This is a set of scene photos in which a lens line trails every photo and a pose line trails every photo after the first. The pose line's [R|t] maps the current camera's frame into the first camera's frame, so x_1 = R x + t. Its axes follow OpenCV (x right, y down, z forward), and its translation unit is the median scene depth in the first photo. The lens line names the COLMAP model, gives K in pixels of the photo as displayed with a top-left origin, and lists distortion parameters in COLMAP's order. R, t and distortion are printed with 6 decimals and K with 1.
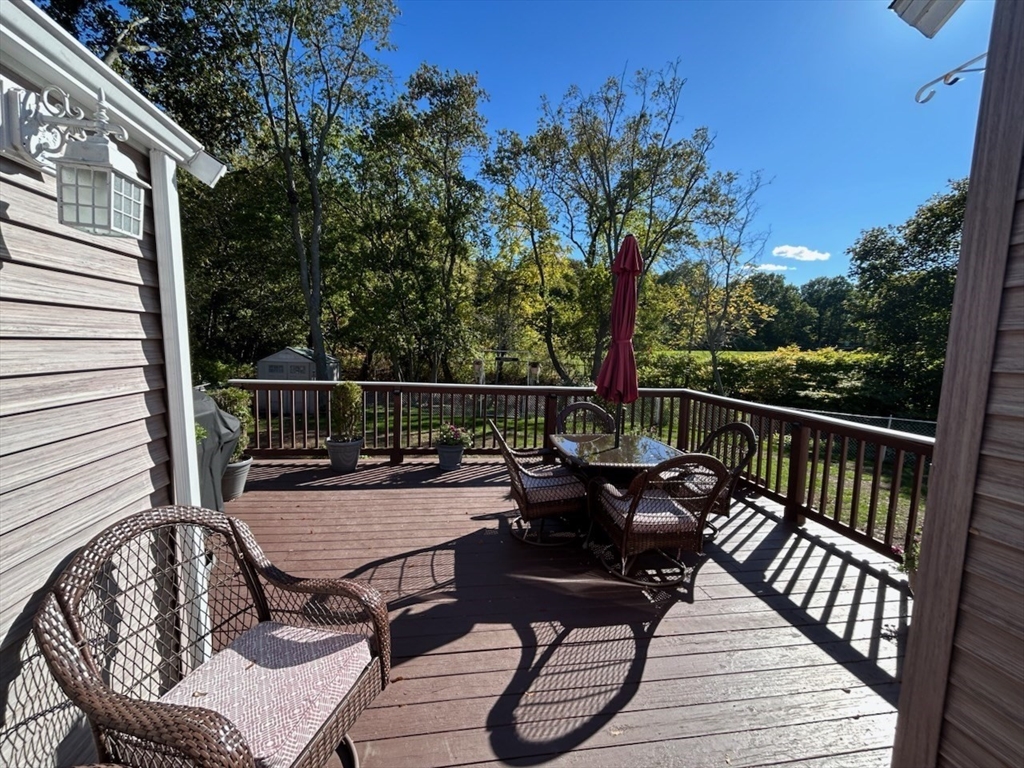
lens RADIAL K [[405.9, 0, 512.0], [0, 405.9, 384.0], [0, 0, 1]] dist [0.000595, -0.000142]
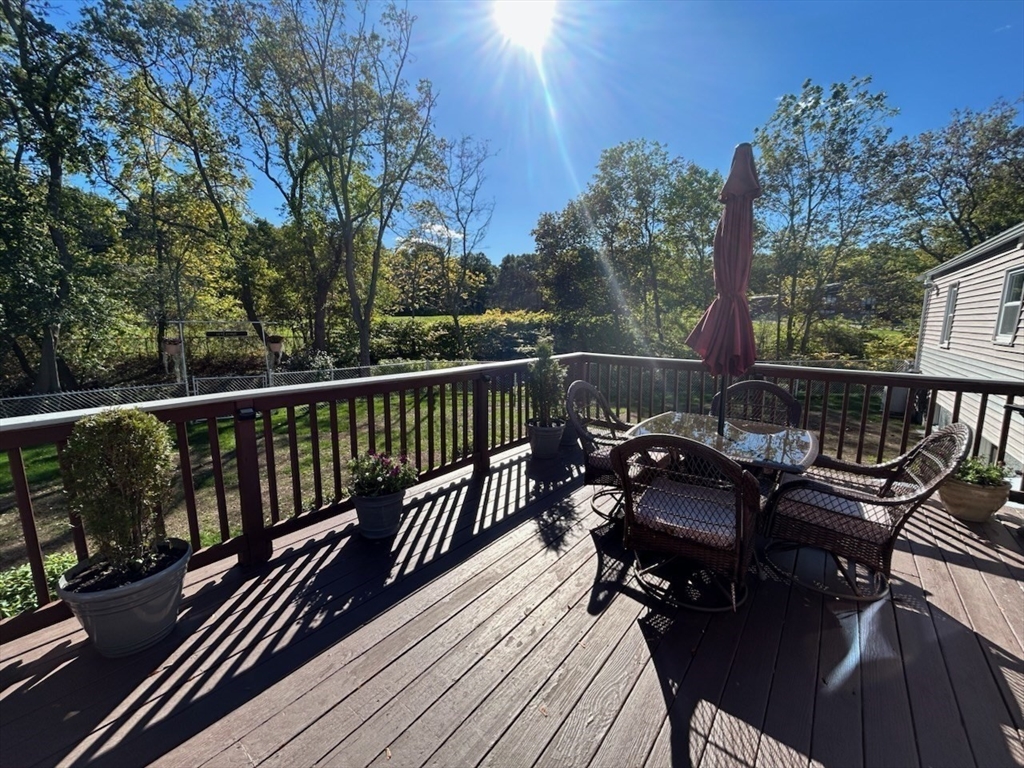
lens RADIAL K [[416.4, 0, 510.5], [0, 416.4, 371.0], [0, 0, 1]] dist [0.009028, 0.000065]
pose [[0.736790, -0.113925, 0.666455, -0.097569], [0.083880, 0.993489, 0.077097, -0.009397], [-0.670899, -0.000902, 0.741548, 0.120899]]
